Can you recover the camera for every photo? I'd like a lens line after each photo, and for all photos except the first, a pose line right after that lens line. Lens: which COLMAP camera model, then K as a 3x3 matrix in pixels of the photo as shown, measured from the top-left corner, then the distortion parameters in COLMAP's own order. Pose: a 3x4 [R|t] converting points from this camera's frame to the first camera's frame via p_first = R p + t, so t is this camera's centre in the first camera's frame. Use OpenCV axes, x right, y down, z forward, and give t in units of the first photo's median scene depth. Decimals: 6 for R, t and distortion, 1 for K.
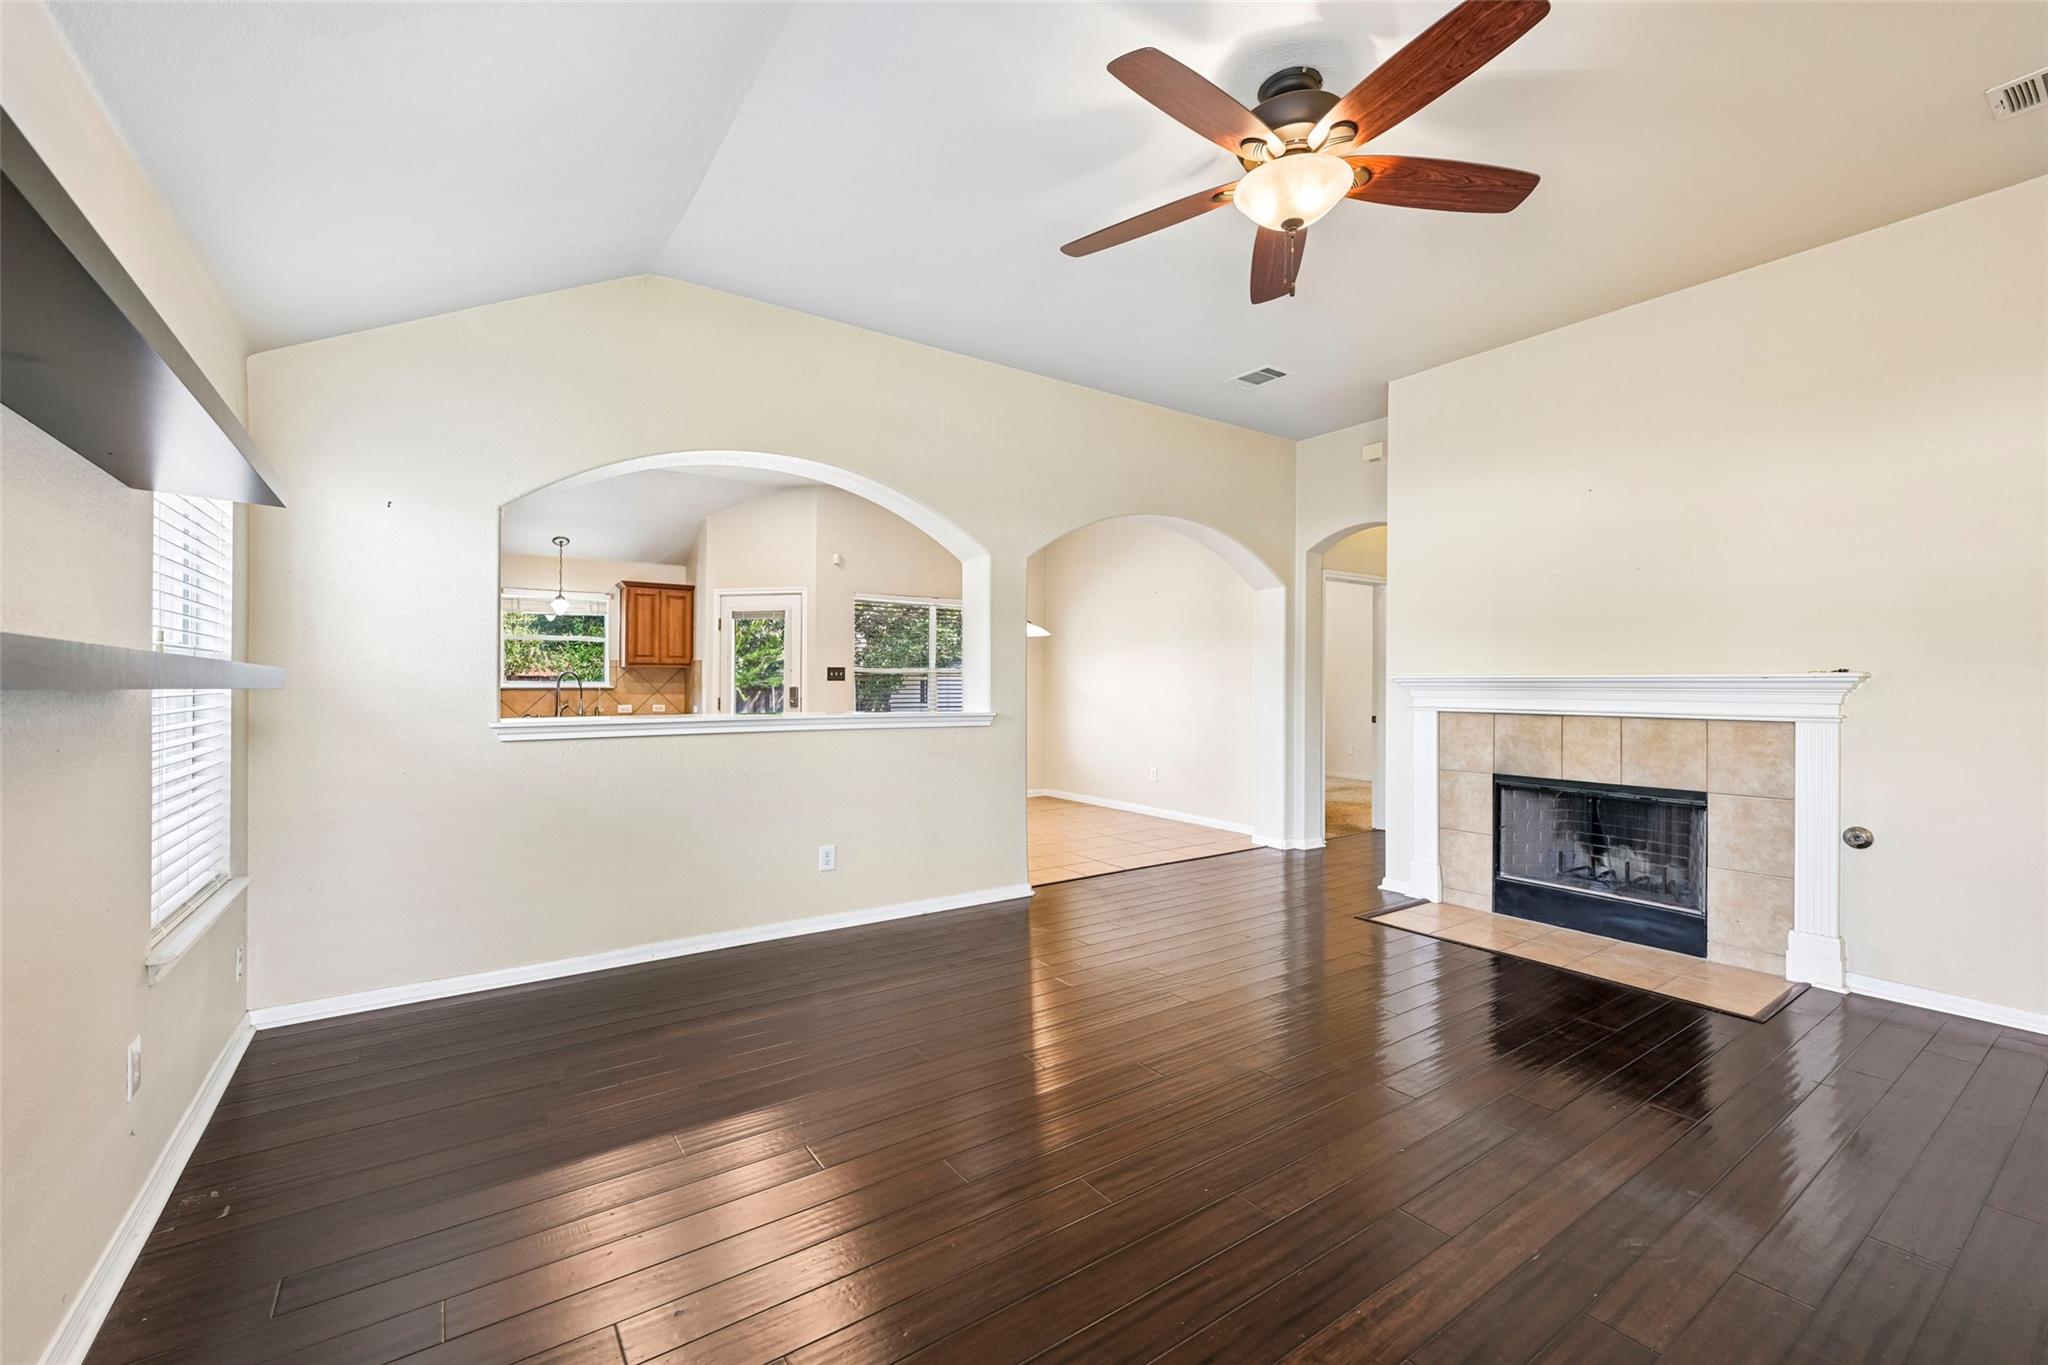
lens RADIAL K [[835.2, 0, 1024.0], [0, 835.2, 682.5], [0, 0, 1]] dist [-0.000525, 0.000550]
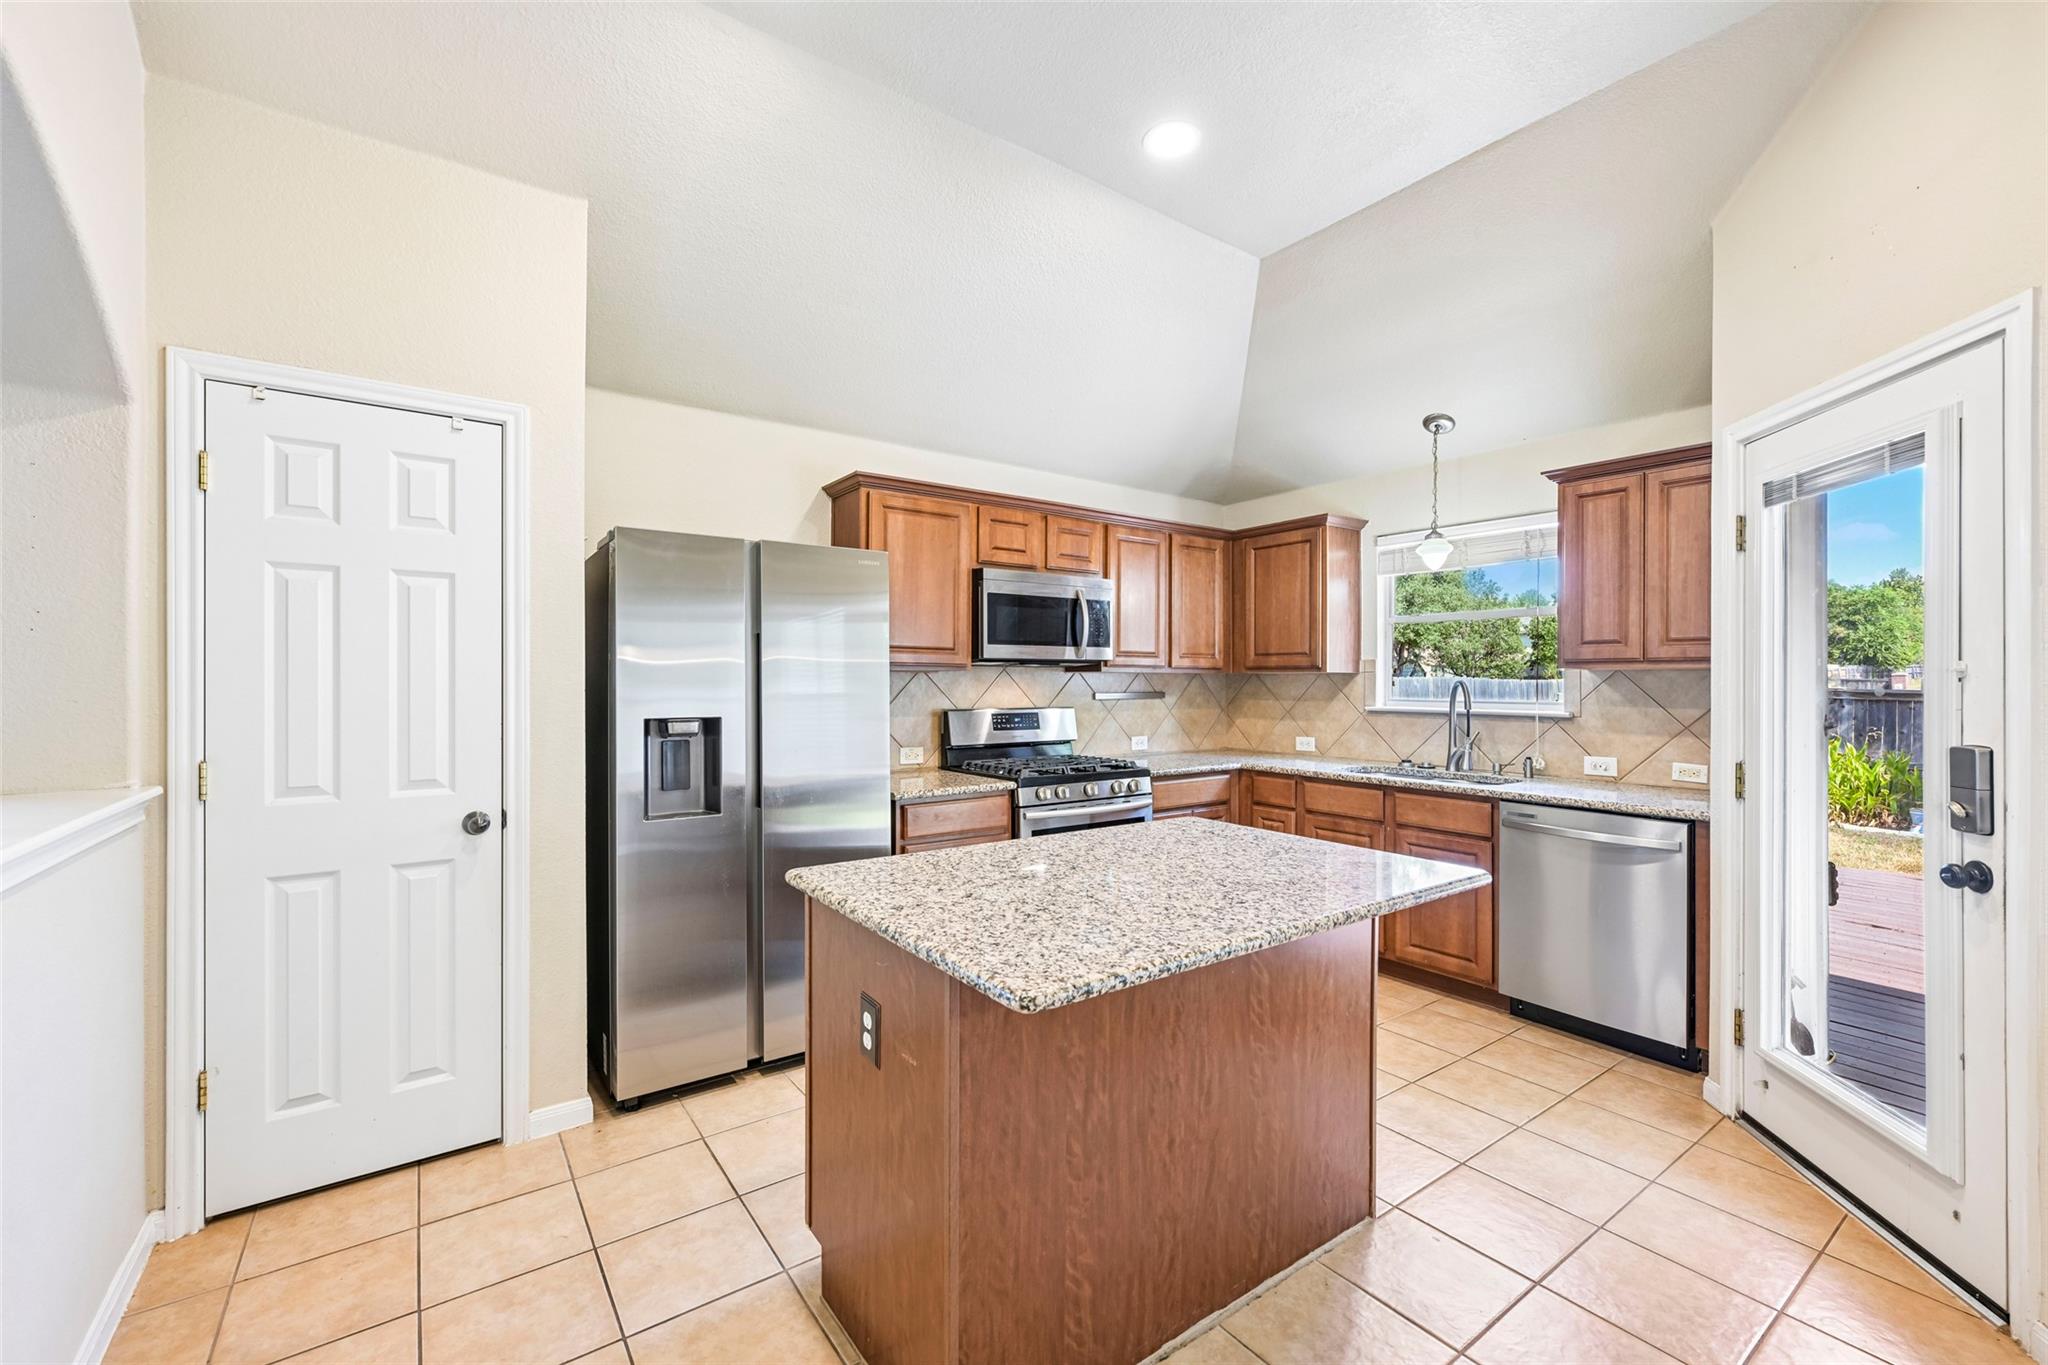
lens RADIAL K [[847.3, 0, 1024.0], [0, 847.3, 682.5], [0, 0, 1]] dist [-0.009167, 0.004272]
pose [[0.018189, 0.000197, -0.999835, -0.078096], [-0.004247, 0.999991, 0.000120, -0.019641], [0.999826, 0.004244, 0.018189, 1.281007]]
